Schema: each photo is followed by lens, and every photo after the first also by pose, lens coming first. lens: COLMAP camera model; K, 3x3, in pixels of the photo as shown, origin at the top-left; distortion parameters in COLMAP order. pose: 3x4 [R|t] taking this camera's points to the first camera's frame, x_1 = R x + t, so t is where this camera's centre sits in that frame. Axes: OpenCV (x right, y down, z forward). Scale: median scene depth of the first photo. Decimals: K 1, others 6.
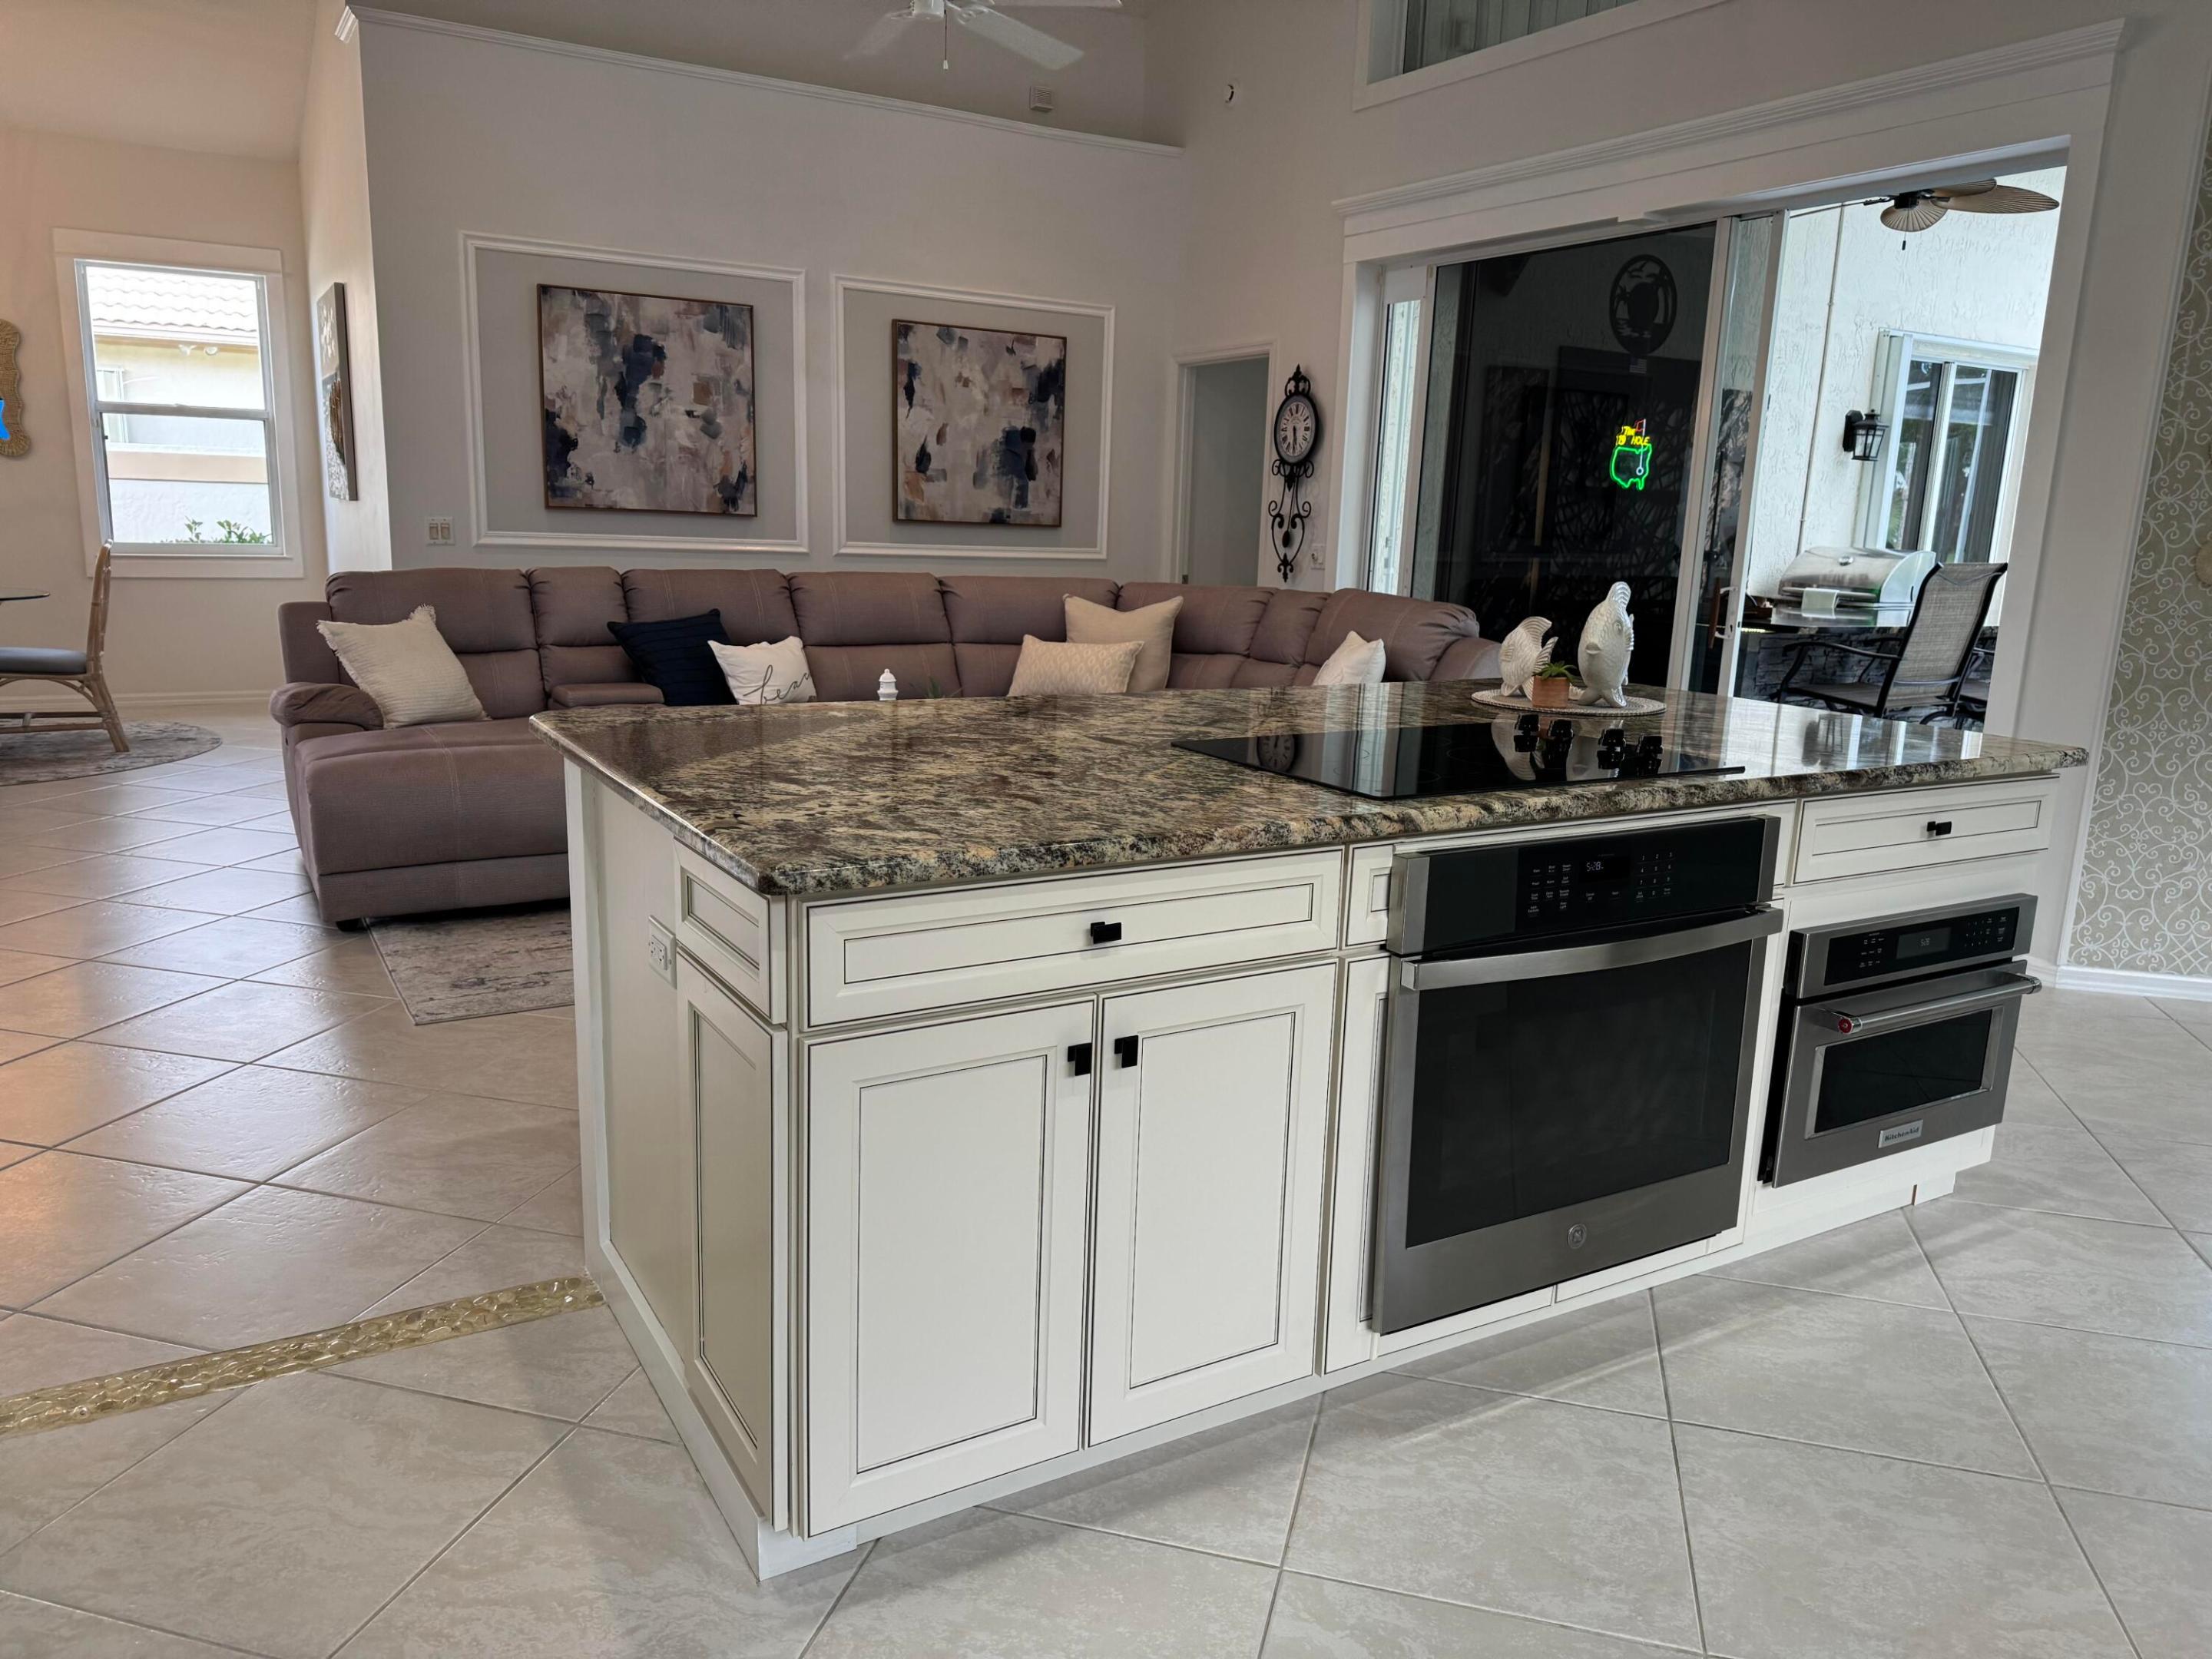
lens RADIAL K [[1572.5, 0, 1106.0], [0, 1572.5, 829.5], [0, 0, 1]] dist [0.161160, -0.284057]
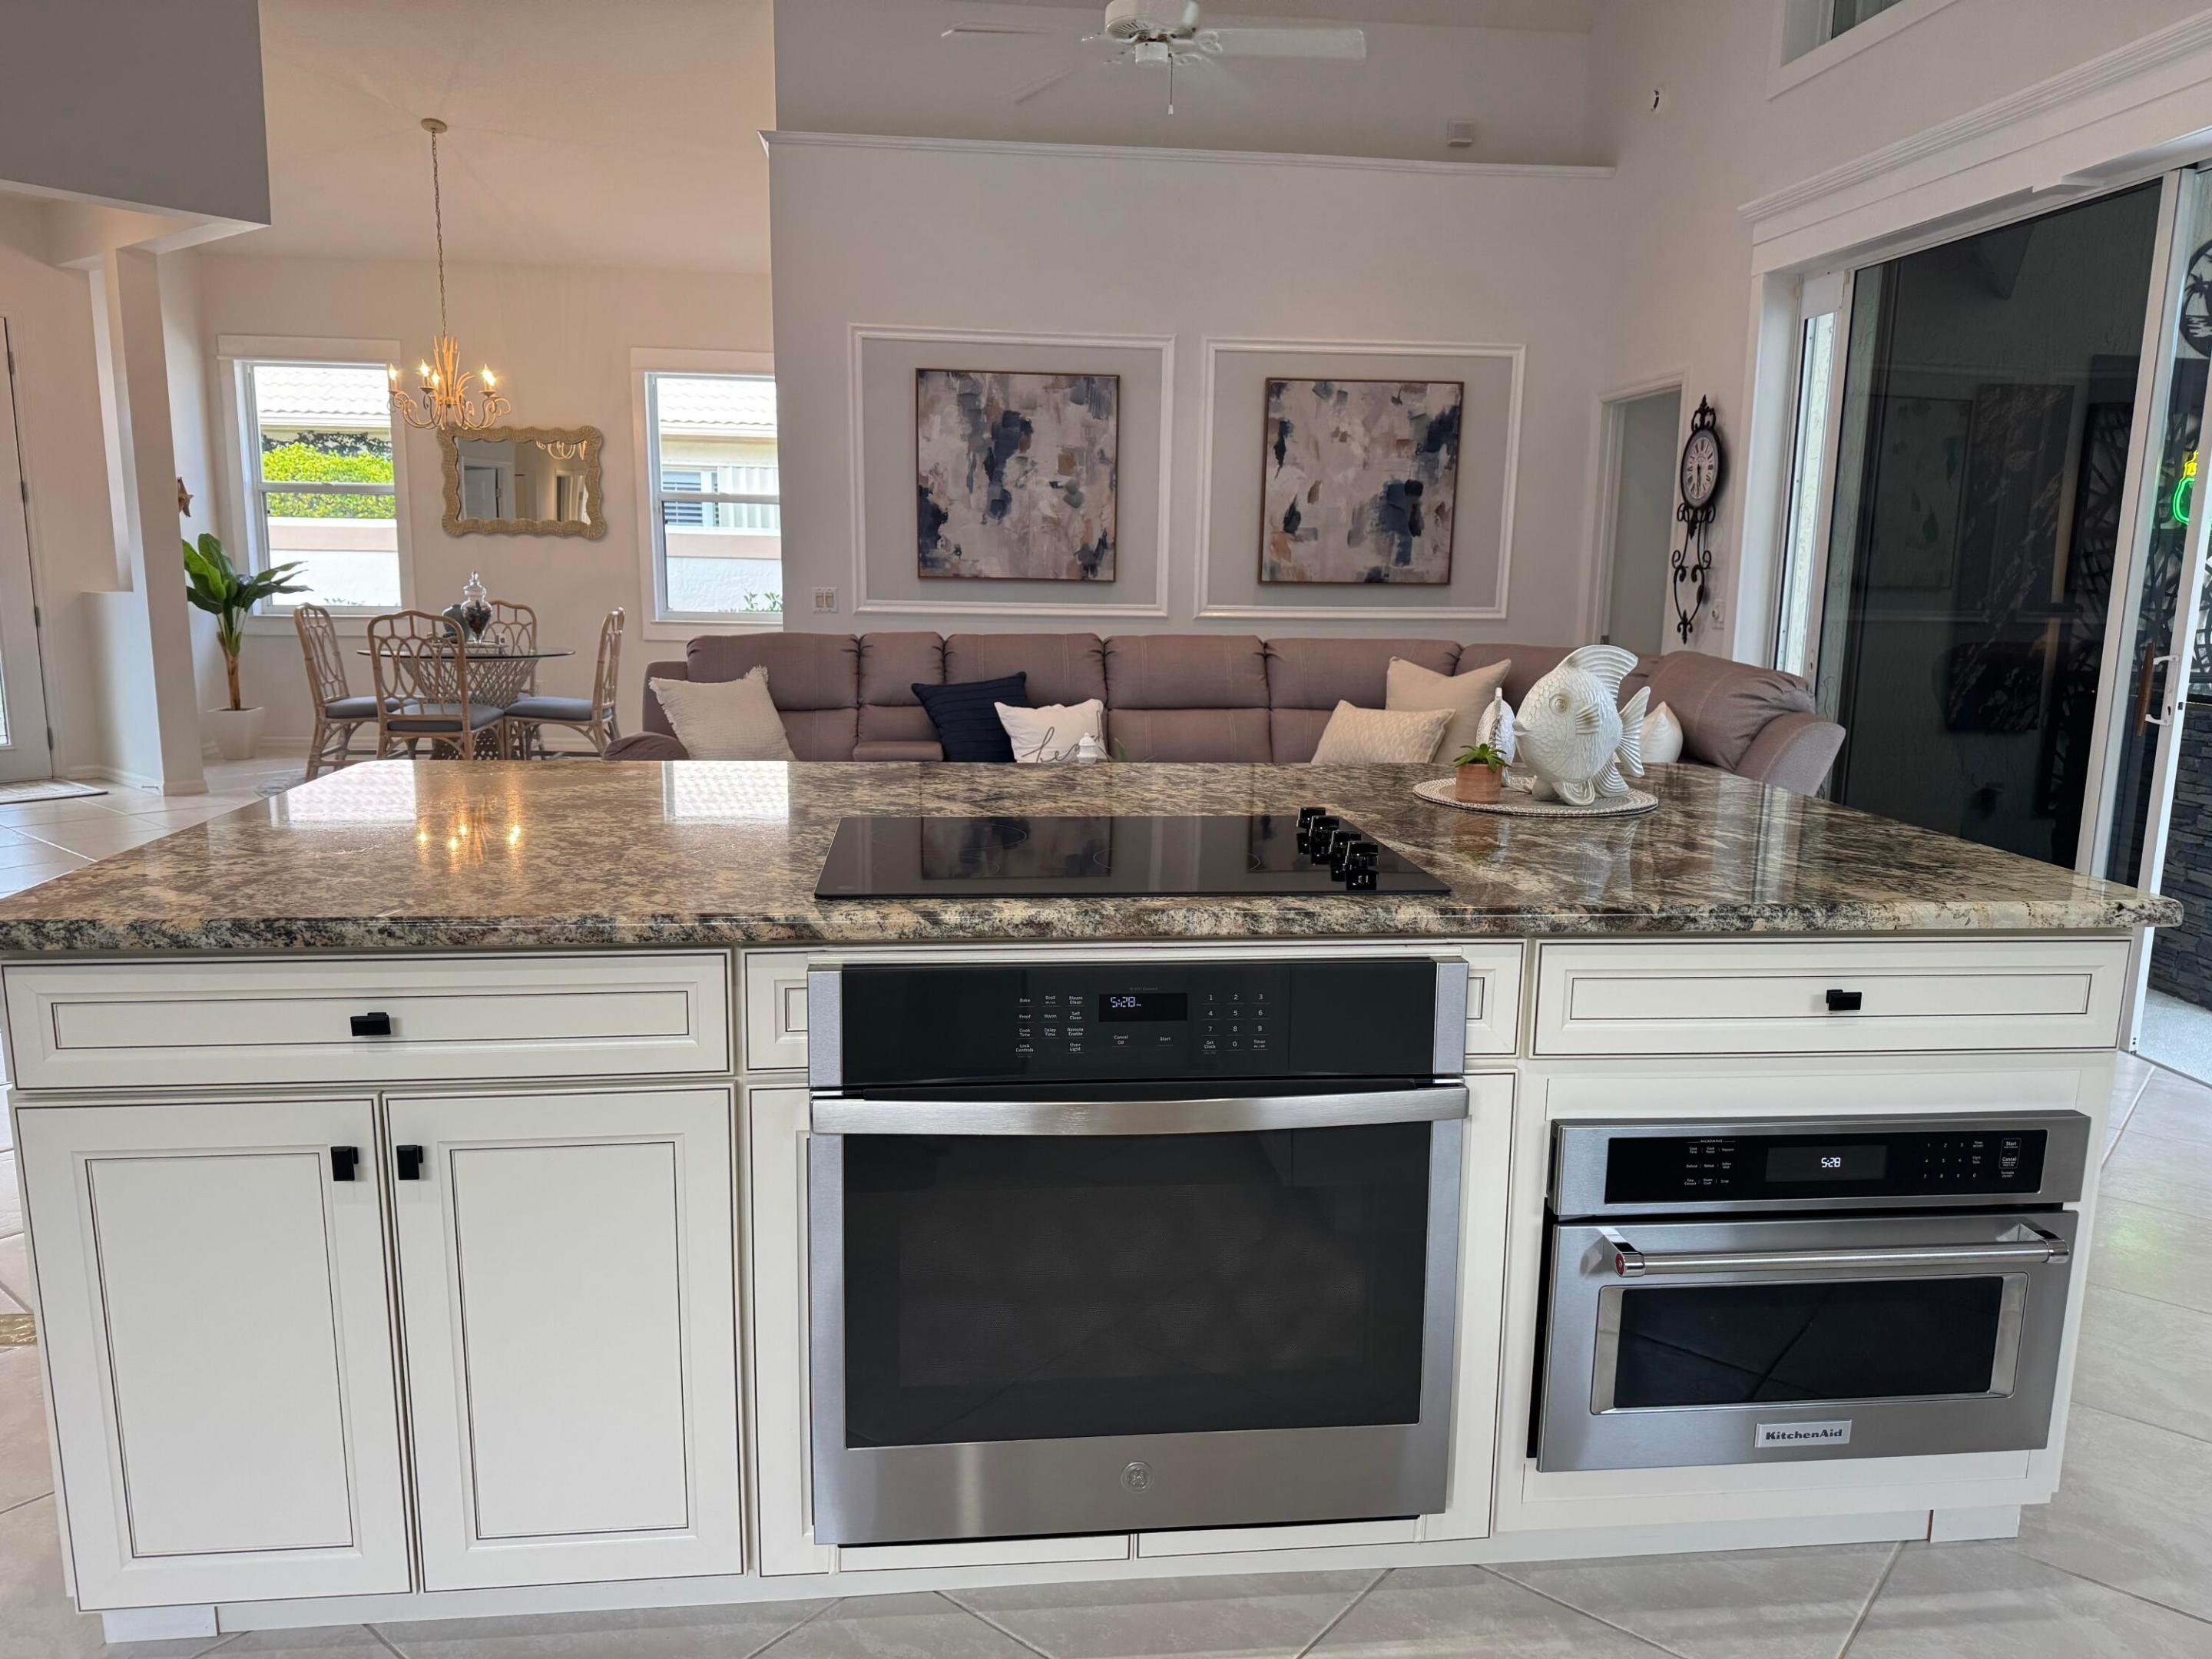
lens RADIAL K [[1572.5, 0, 1106.0], [0, 1572.5, 829.5], [0, 0, 1]] dist [0.161160, -0.284057]
pose [[0.905891, 0.052241, -0.420276, 0.215539], [-0.069081, 0.997299, -0.024935, -0.014561], [0.417838, 0.051622, 0.907054, 0.098468]]
